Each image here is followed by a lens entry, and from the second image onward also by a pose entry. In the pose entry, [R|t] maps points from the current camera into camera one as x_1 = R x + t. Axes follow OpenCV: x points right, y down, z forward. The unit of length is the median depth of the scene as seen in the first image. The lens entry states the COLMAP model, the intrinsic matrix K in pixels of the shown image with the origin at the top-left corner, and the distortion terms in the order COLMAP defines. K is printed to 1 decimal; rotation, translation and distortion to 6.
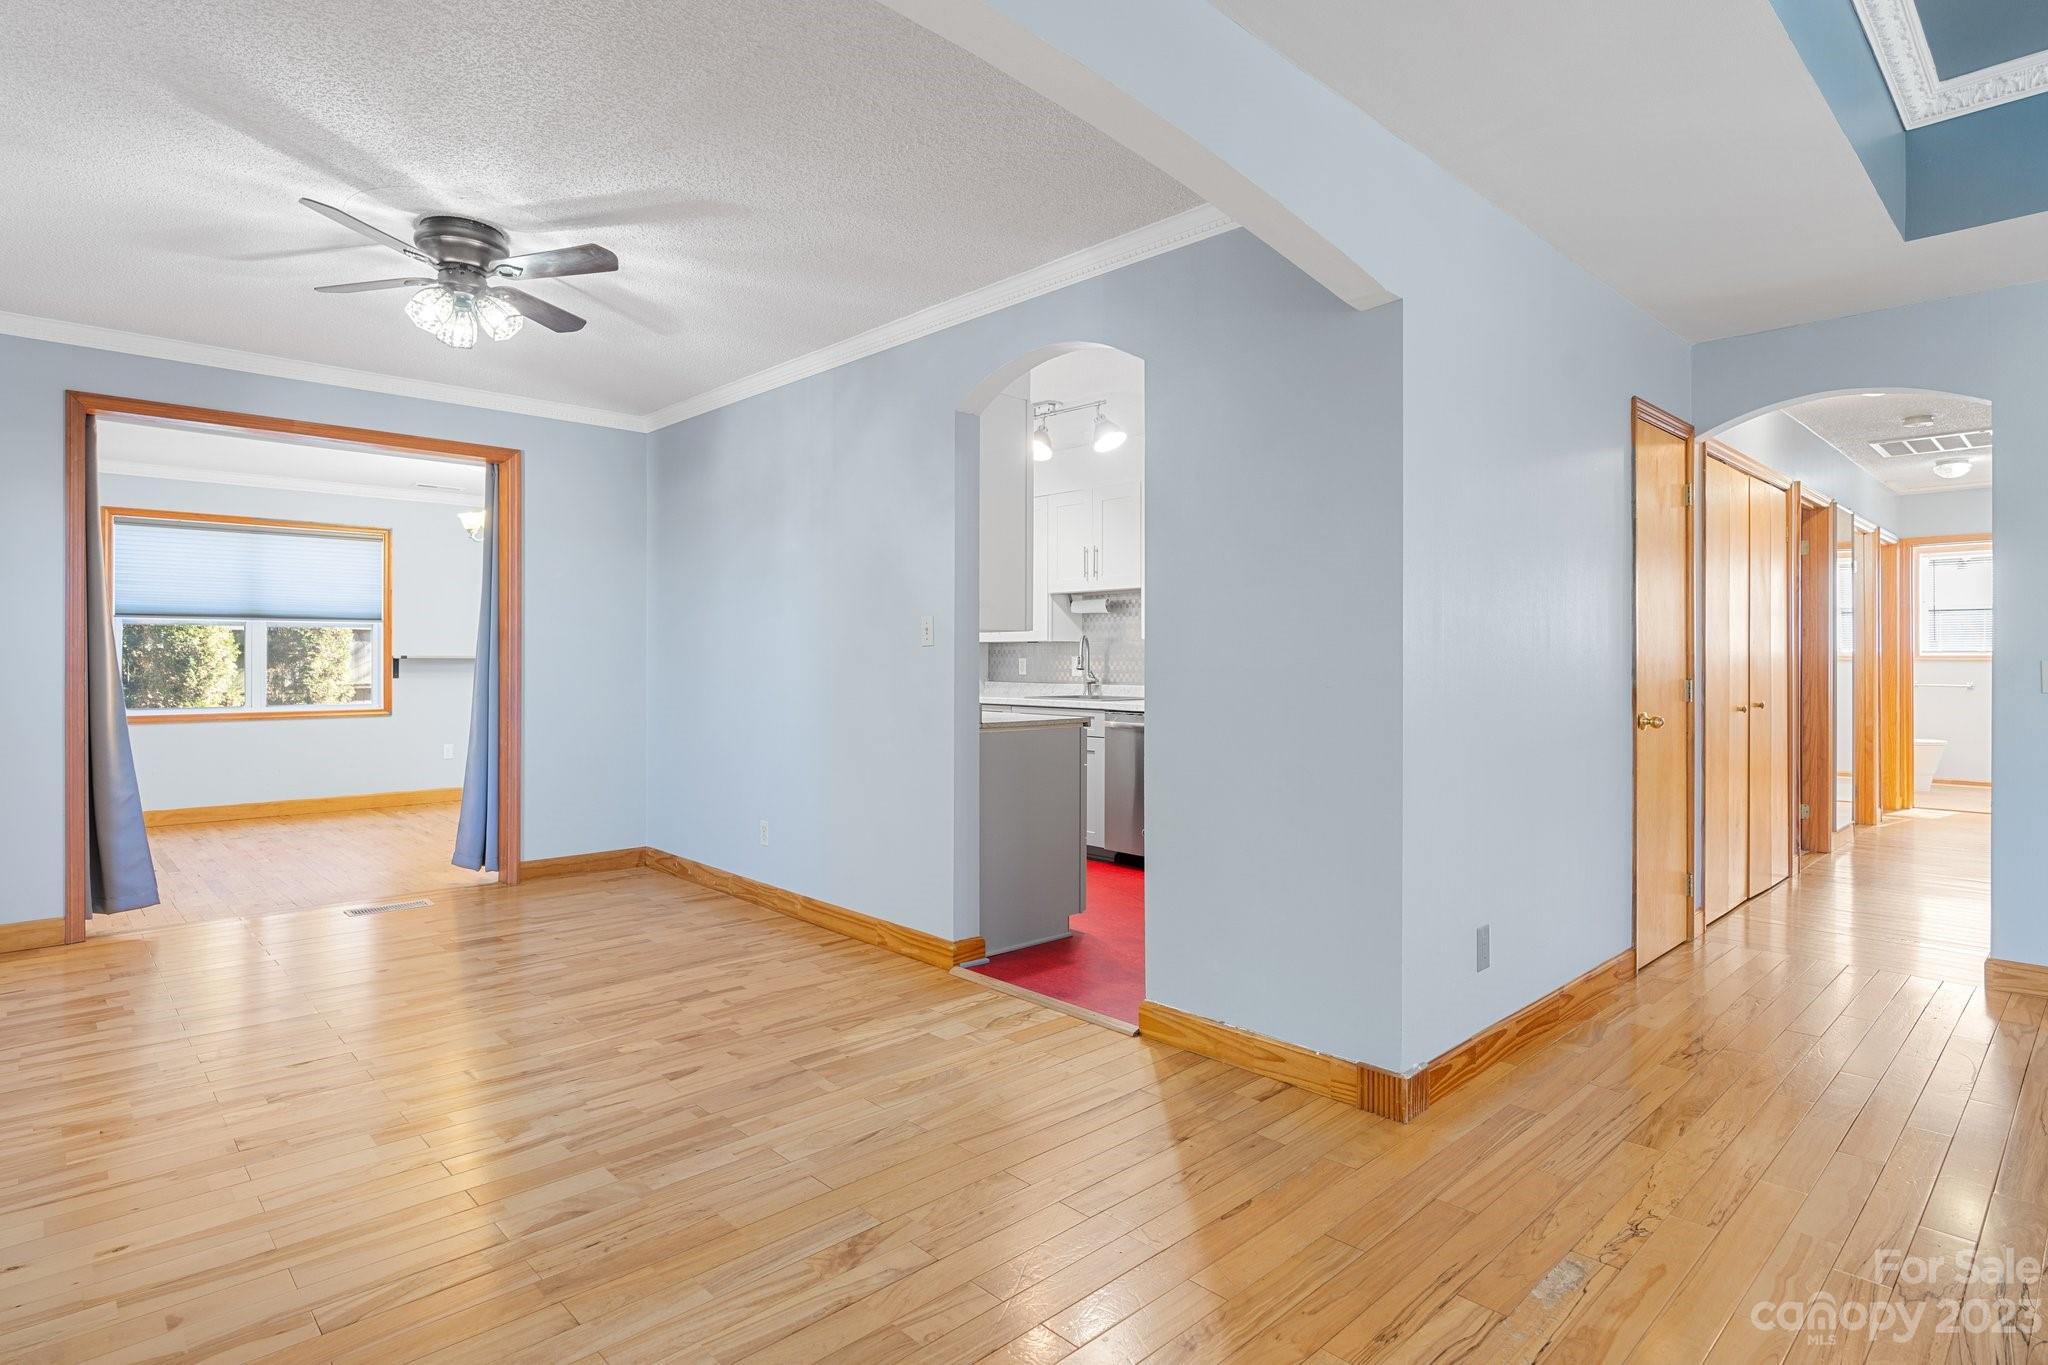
lens RADIAL K [[1064.0, 0, 1031.1], [0, 1064.0, 670.3], [0, 0, 1]] dist [0.000501, 0.000013]
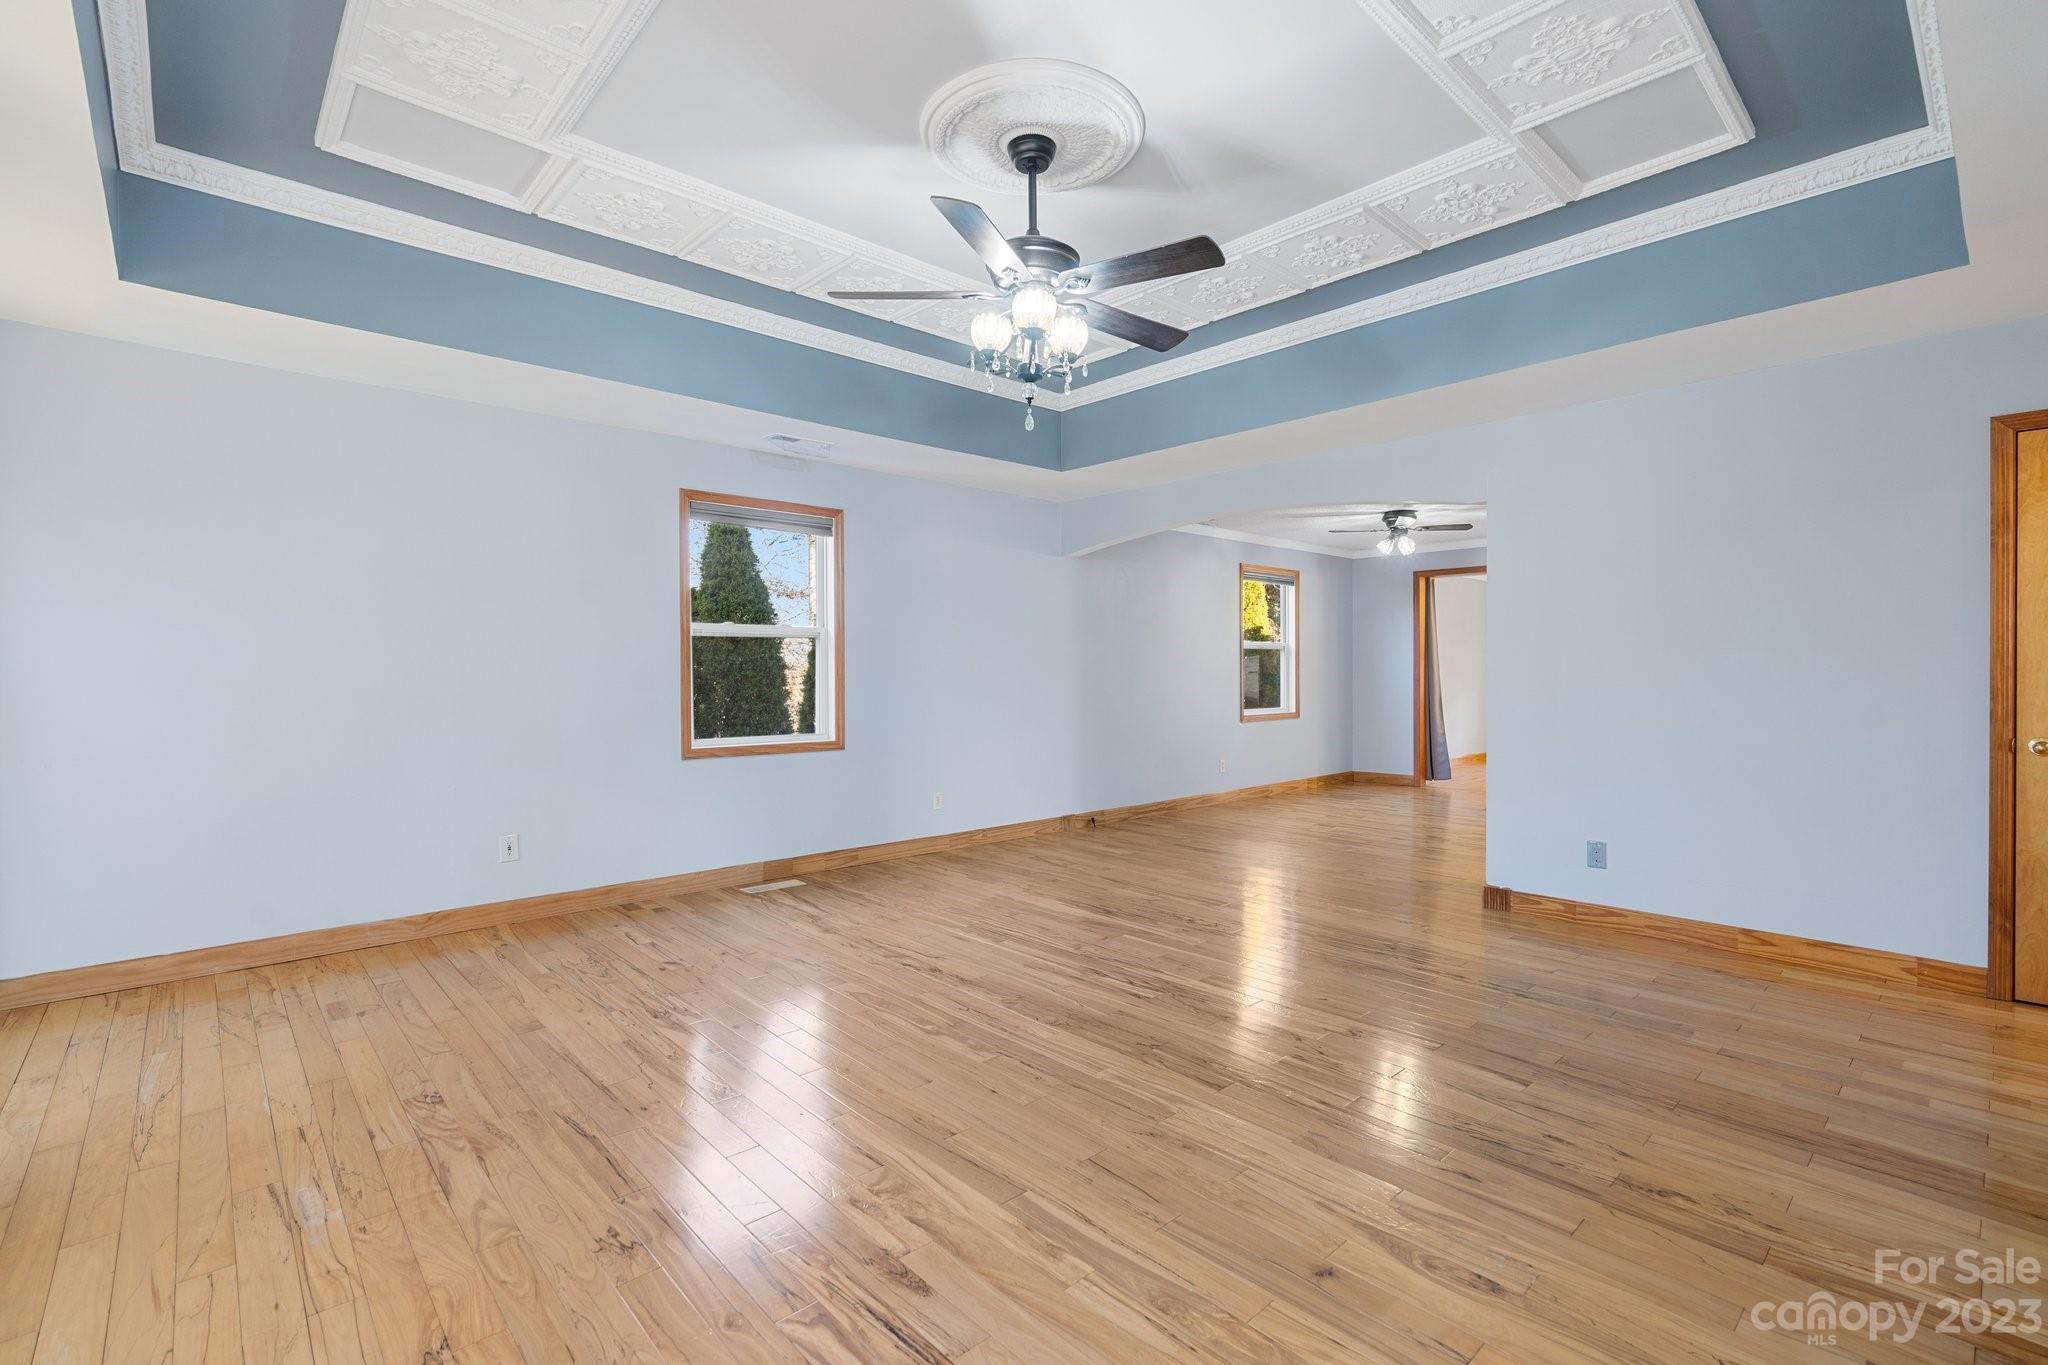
lens RADIAL K [[920.6, 0, 1032.8], [0, 920.6, 677.6], [0, 0, 1]] dist [-0.008288, 0.002486]
pose [[-0.013600, 0.001796, -0.999906, 1.316169], [-0.010473, 0.999943, 0.001938, -0.000598], [0.999853, 0.010498, -0.013581, 0.110696]]
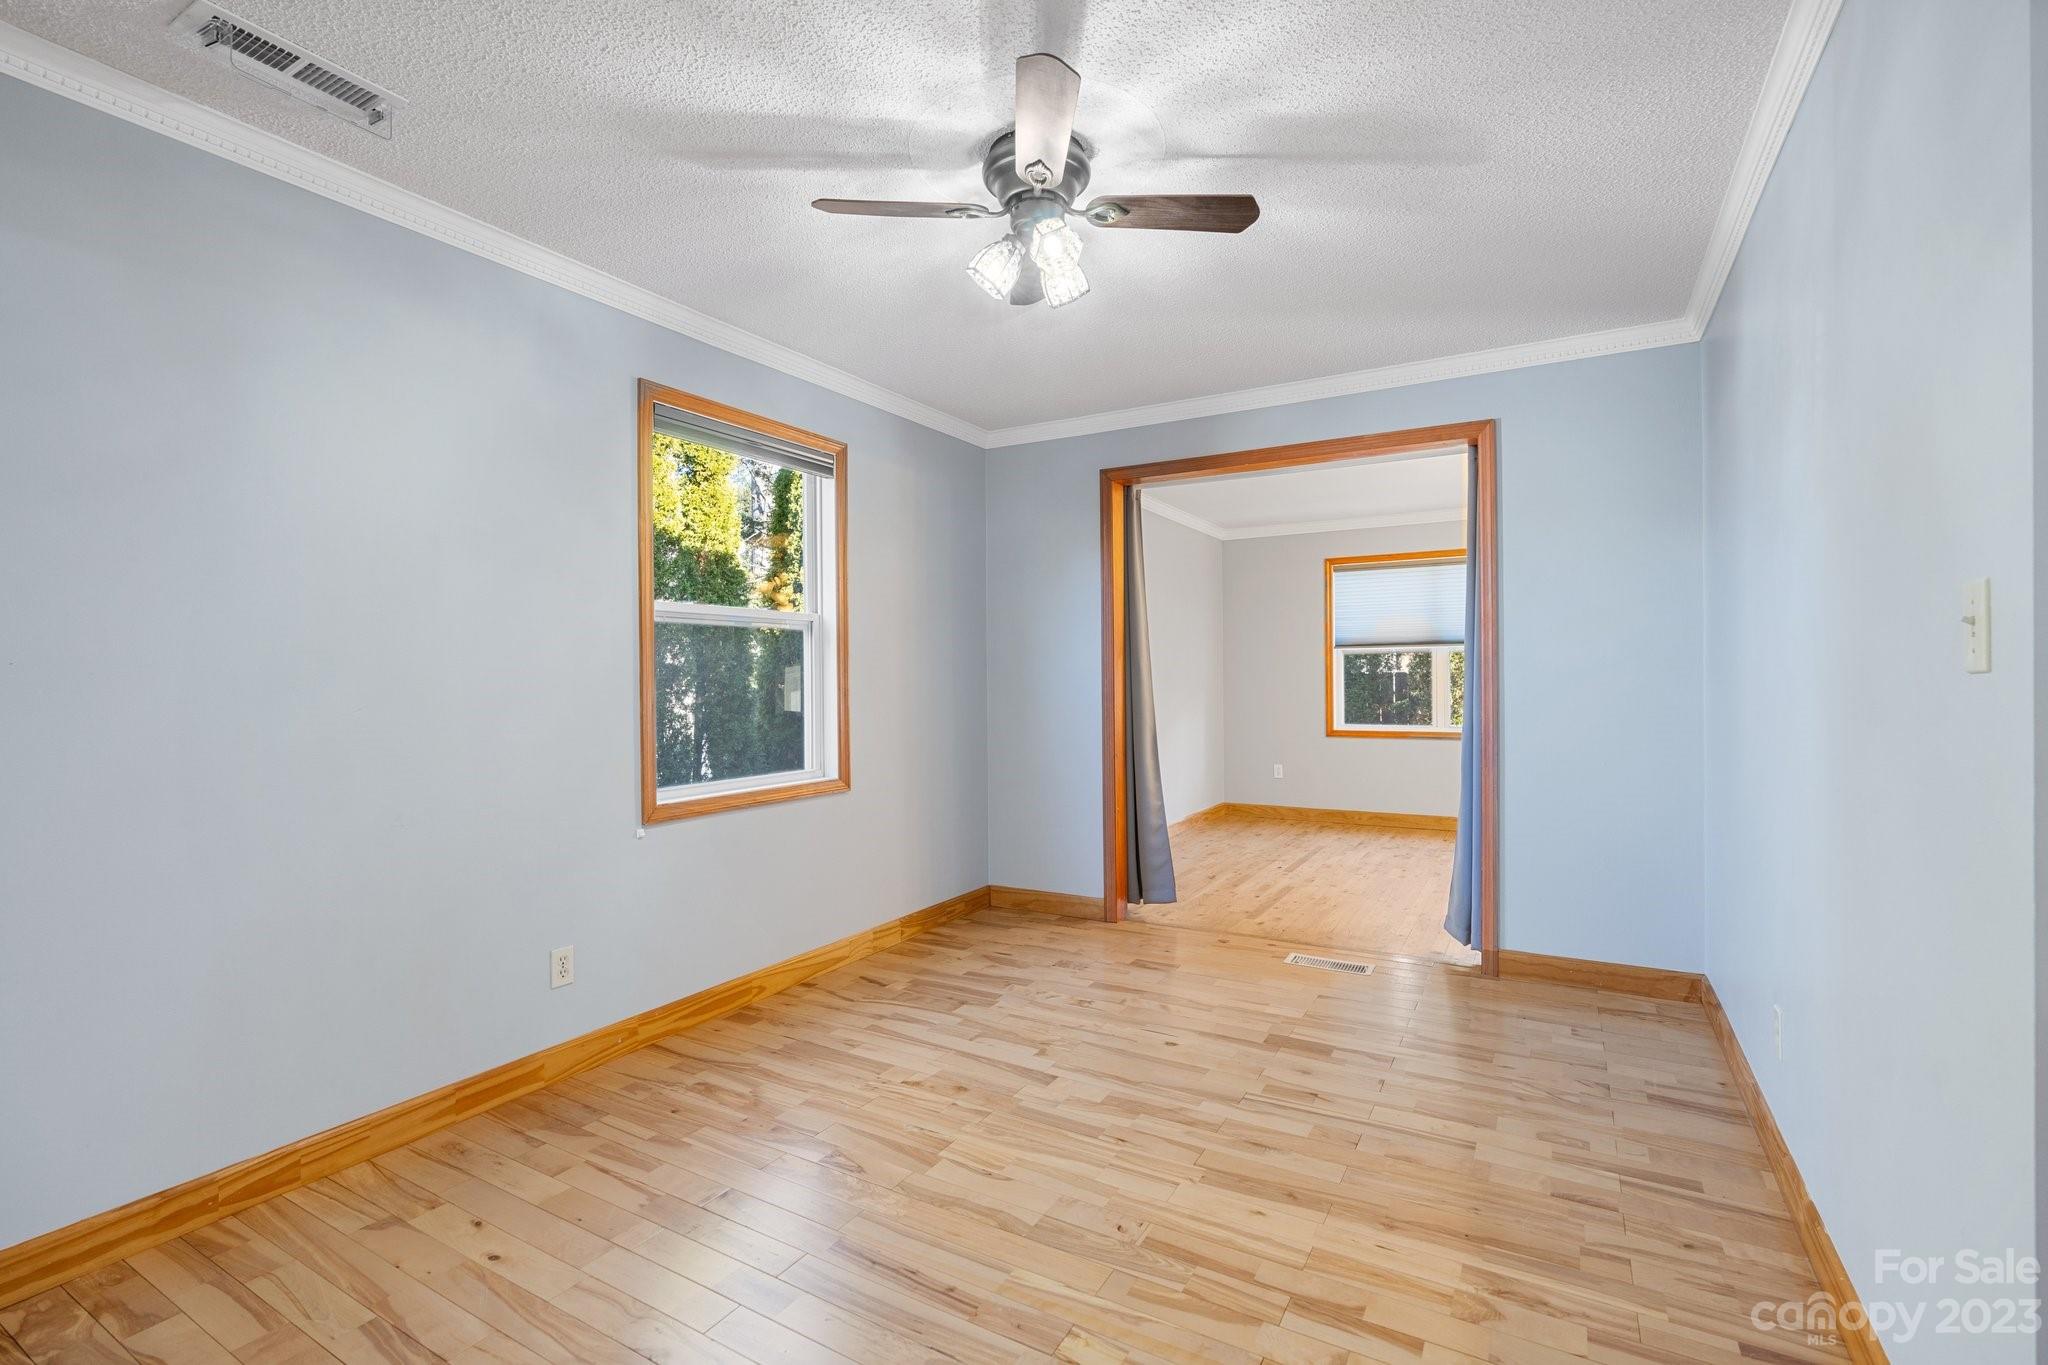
lens RADIAL K [[920.6, 0, 1025.6], [0, 920.6, 672.8], [0, 0, 1]] dist [-0.008288, 0.002486]
pose [[0.275663, -0.011183, -0.961189, 0.088133], [-0.001876, 0.999924, -0.012172, -0.015284], [0.961253, 0.005159, 0.275621, 0.618672]]
